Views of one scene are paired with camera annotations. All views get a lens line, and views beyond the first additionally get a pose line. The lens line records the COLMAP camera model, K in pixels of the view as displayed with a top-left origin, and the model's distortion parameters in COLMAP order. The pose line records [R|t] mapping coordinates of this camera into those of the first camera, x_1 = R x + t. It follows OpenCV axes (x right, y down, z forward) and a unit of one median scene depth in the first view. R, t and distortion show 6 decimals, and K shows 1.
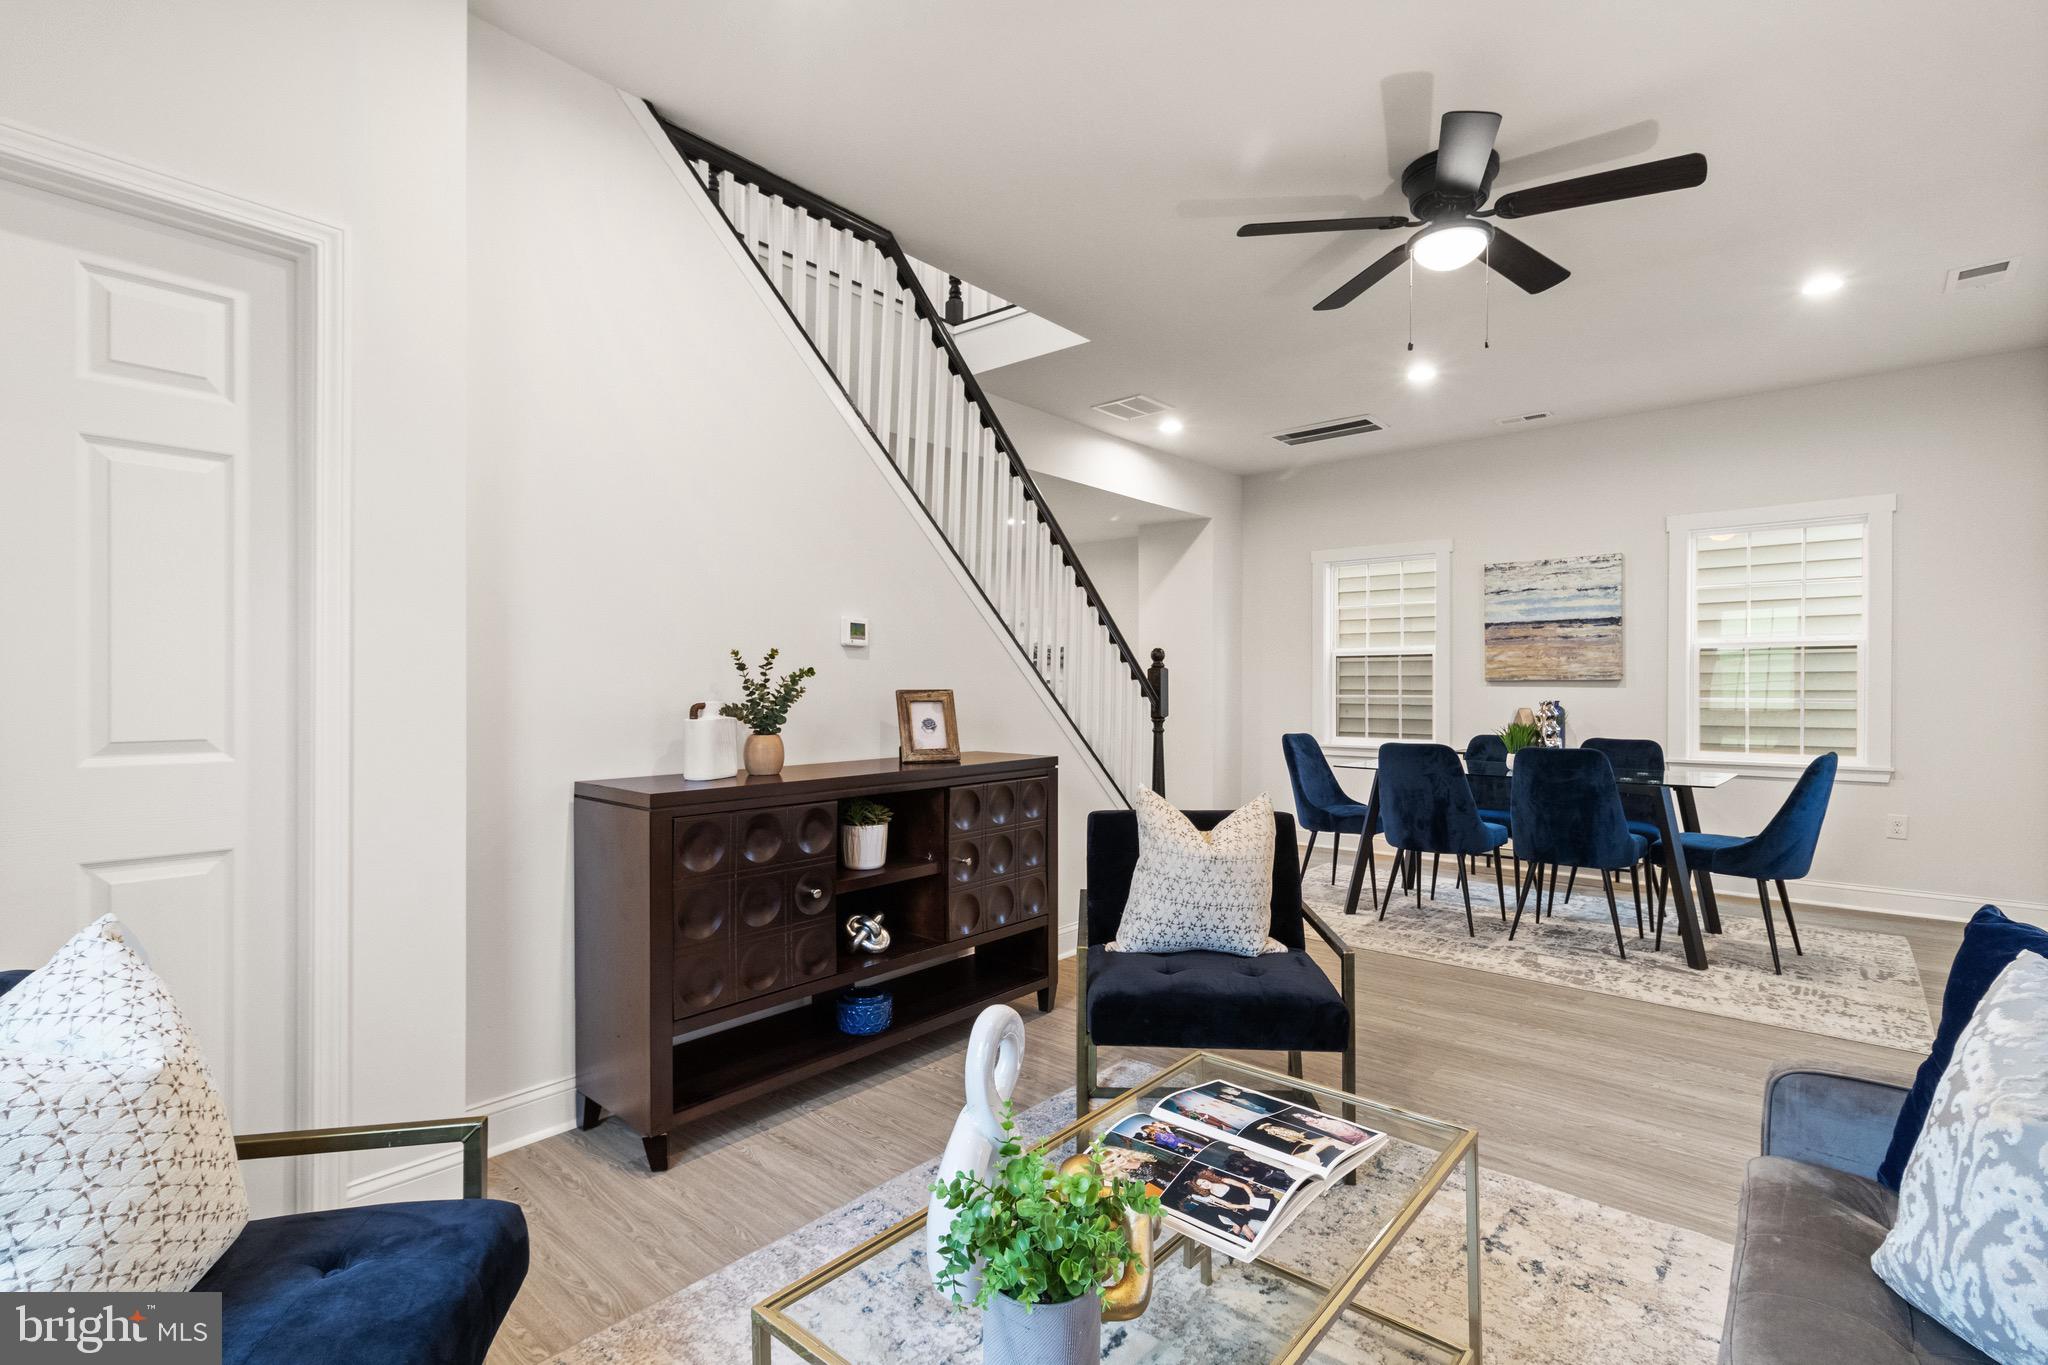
lens RADIAL K [[946.2, 0, 1024.5], [0, 946.2, 691.9], [0, 0, 1]] dist [0.004850, 0.000361]
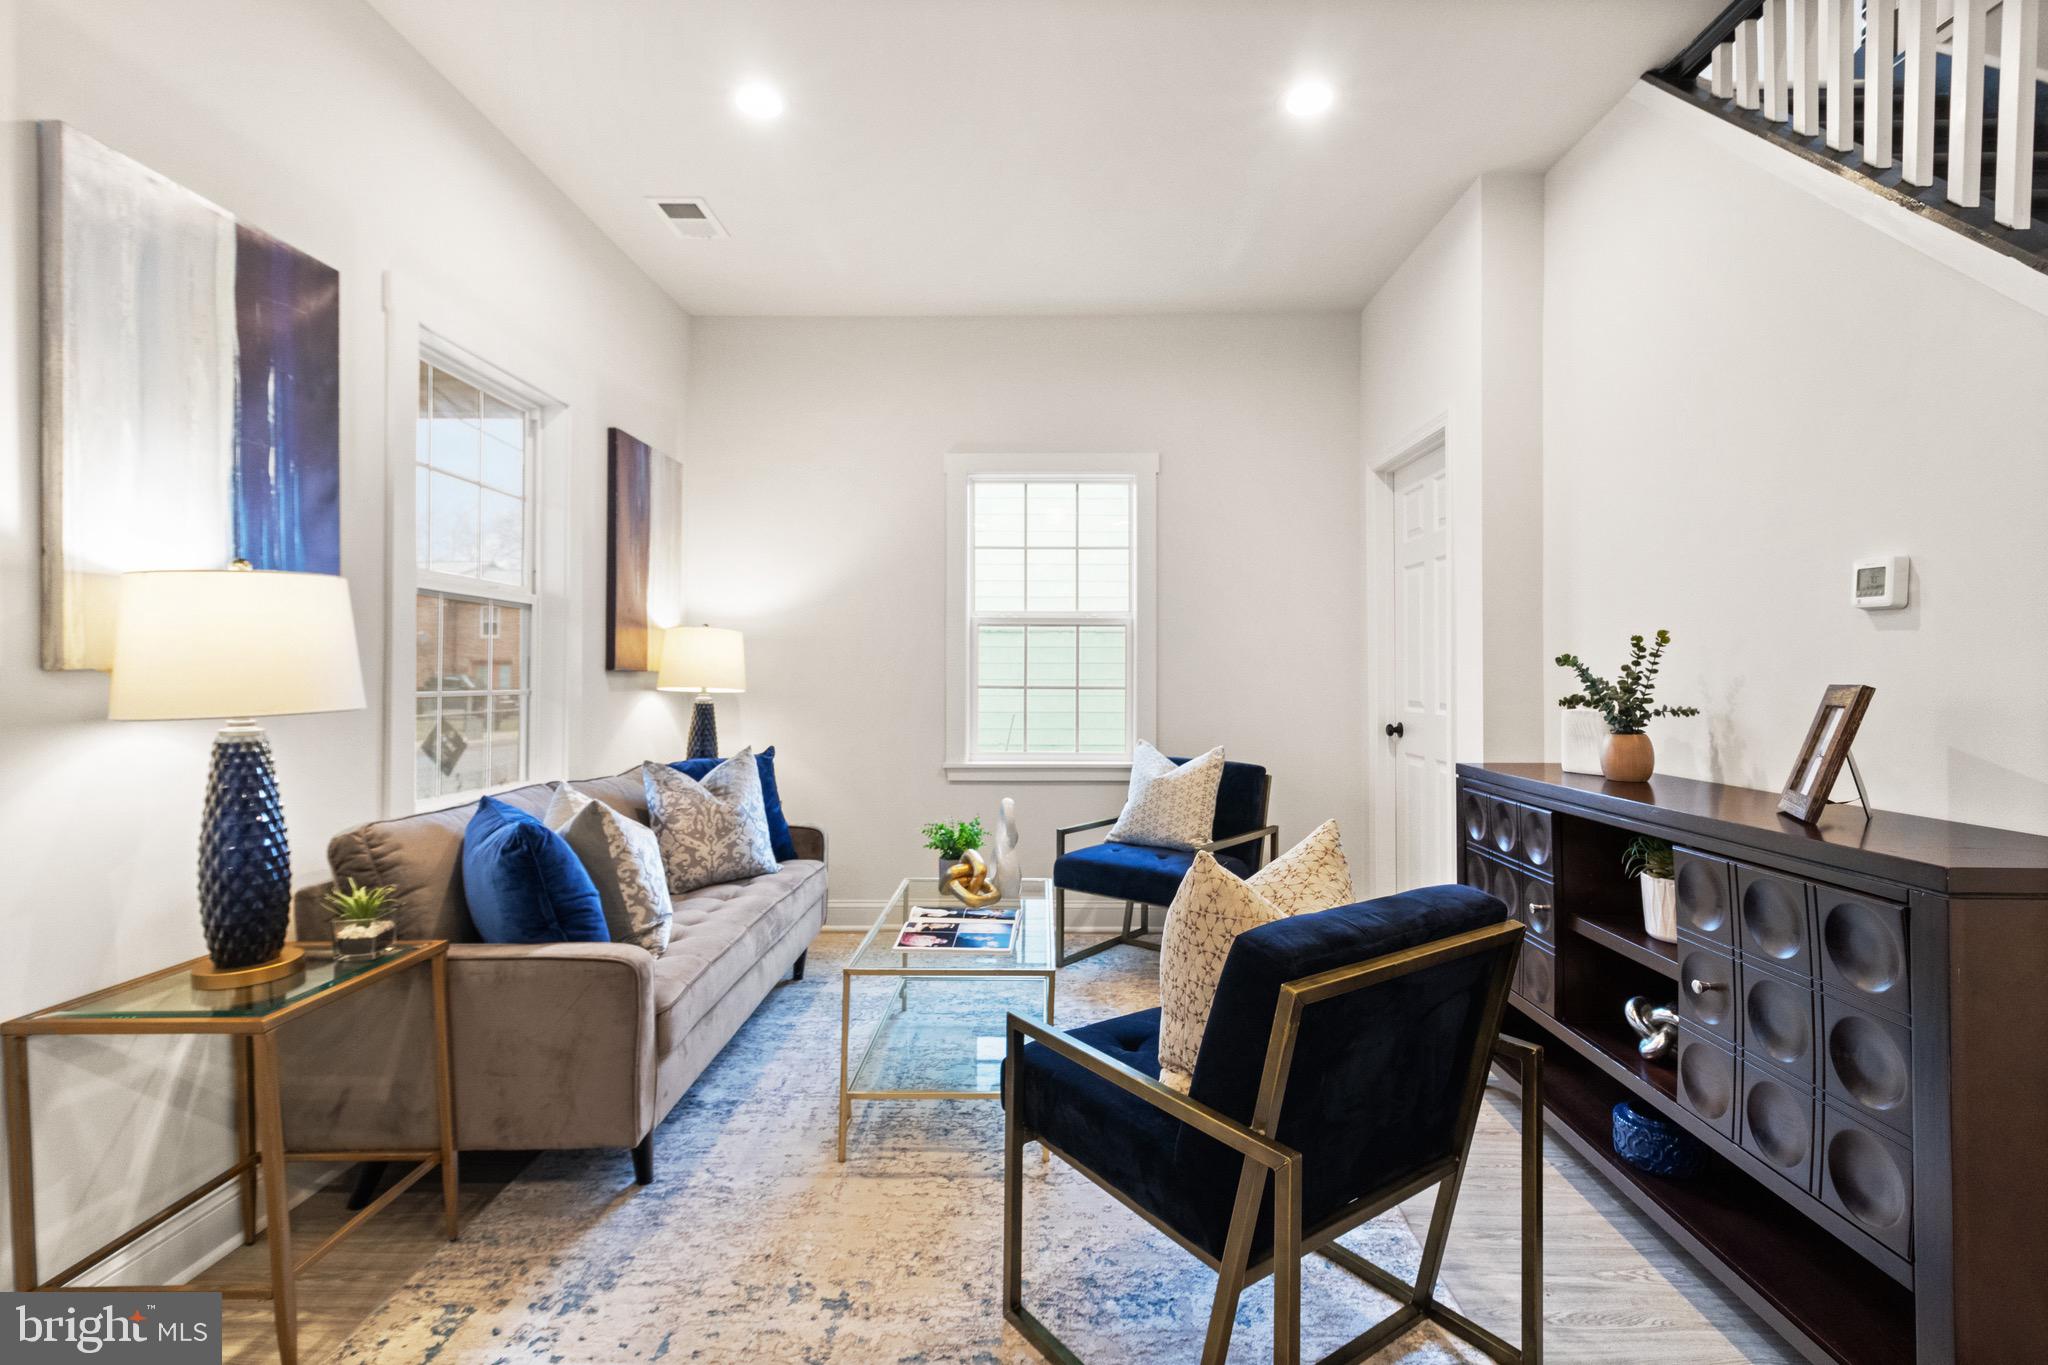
lens RADIAL K [[946.2, 0, 1050.3], [0, 946.2, 665.3], [0, 0, 1]] dist [0.004850, 0.000361]
pose [[-0.754786, -0.011453, -0.655871, 0.327098], [-0.010861, 0.999929, -0.004962, -0.002990], [0.655881, 0.003378, -0.754856, 0.630045]]
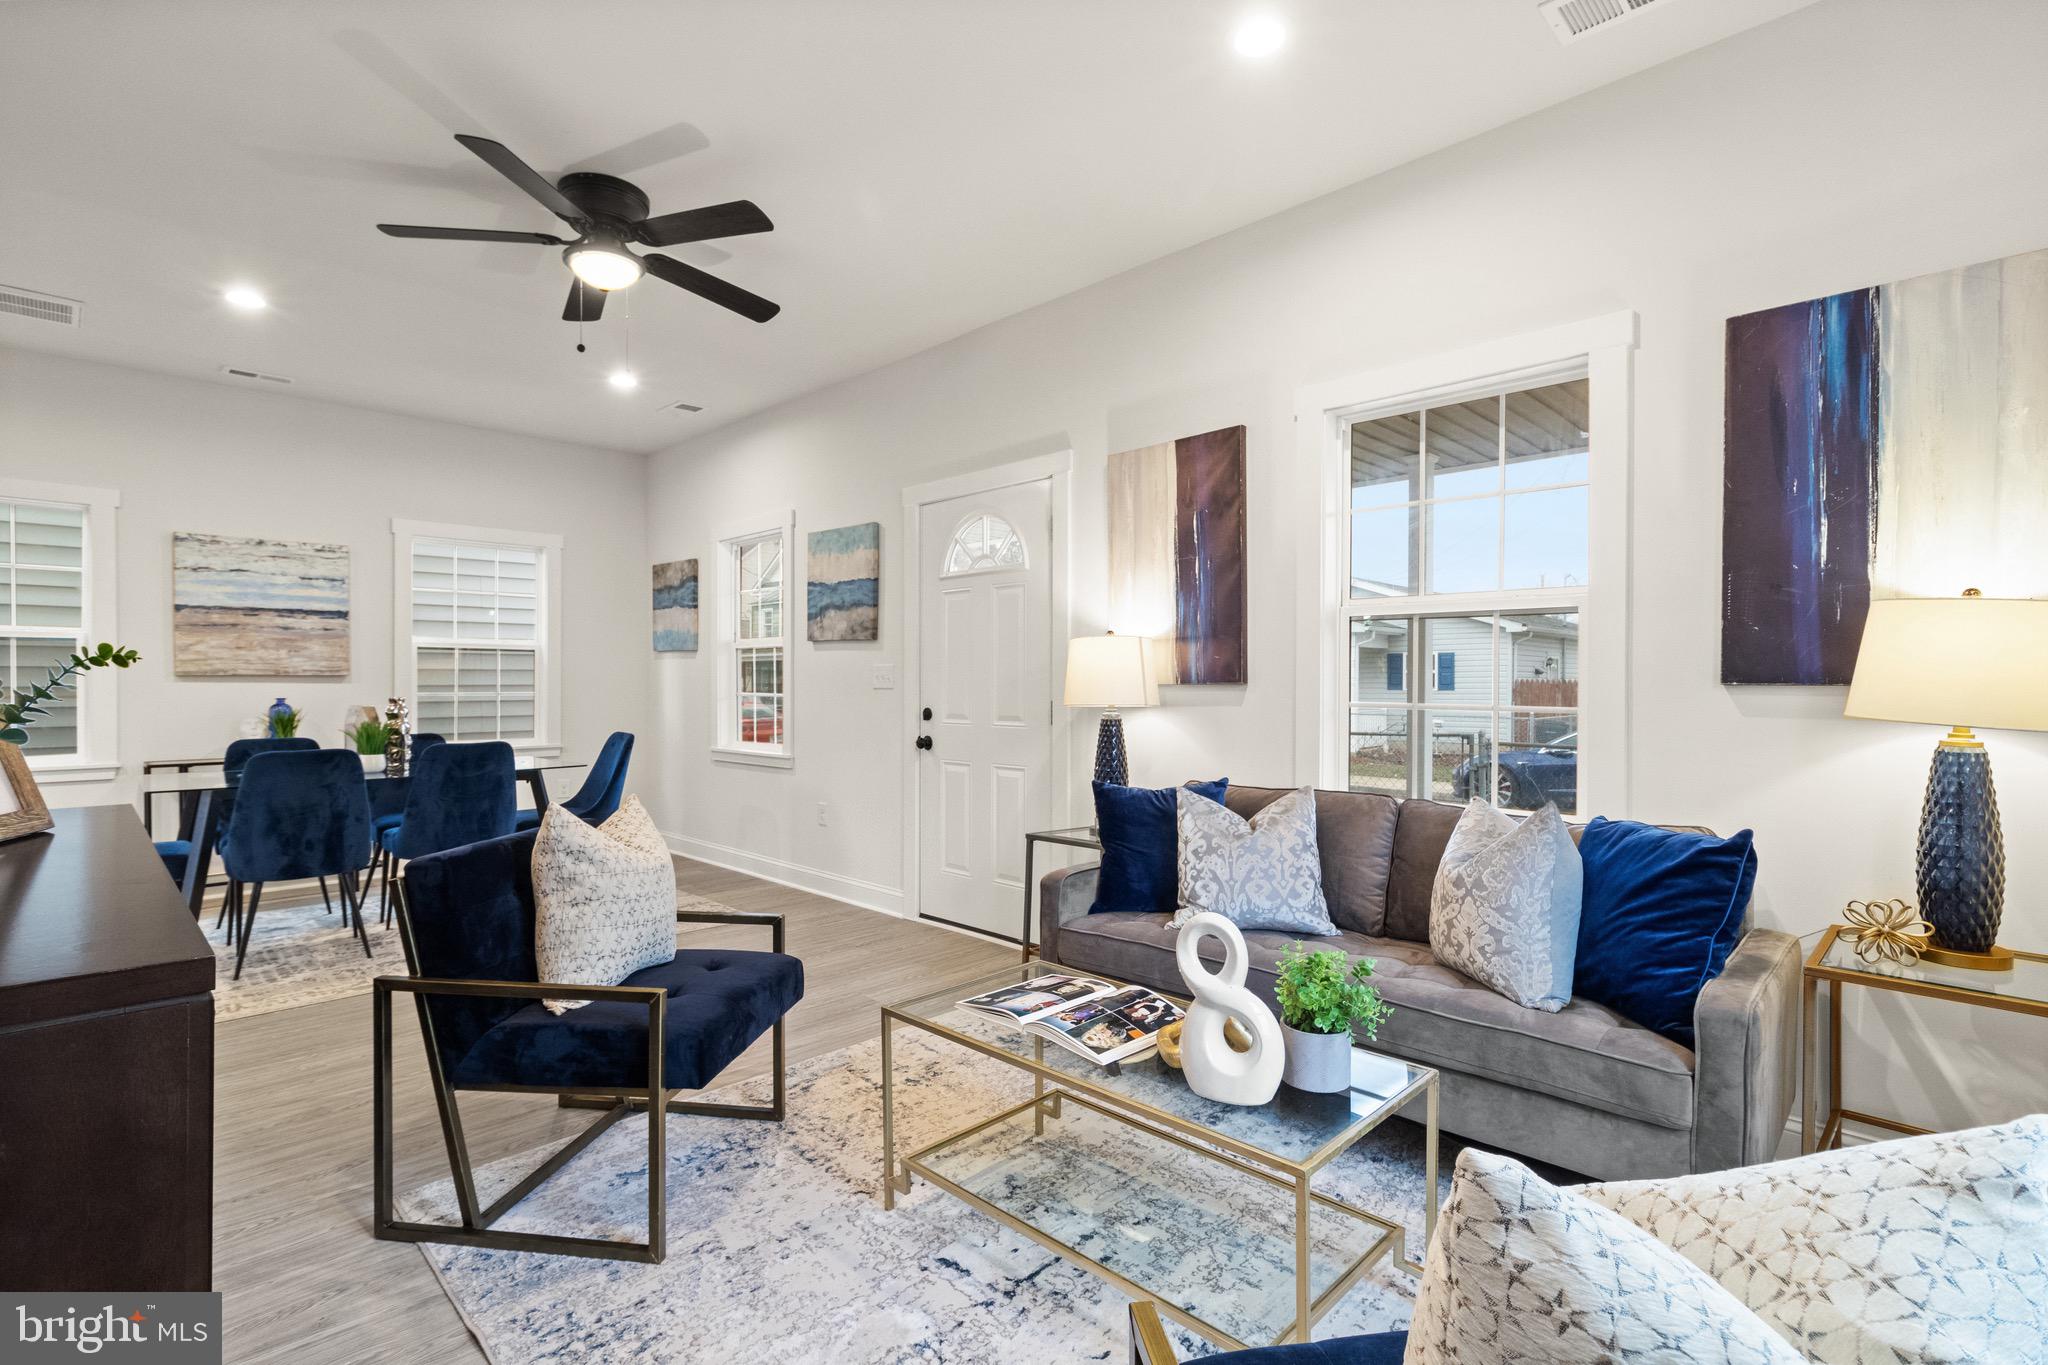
lens RADIAL K [[946.2, 0, 1016.4], [0, 946.2, 685.1], [0, 0, 1]] dist [0.004850, 0.000361]
pose [[0.073681, -0.003843, 0.997274, -0.302102], [0.004979, 0.999982, 0.003485, -0.002848], [-0.997269, 0.004709, 0.073699, 0.245138]]
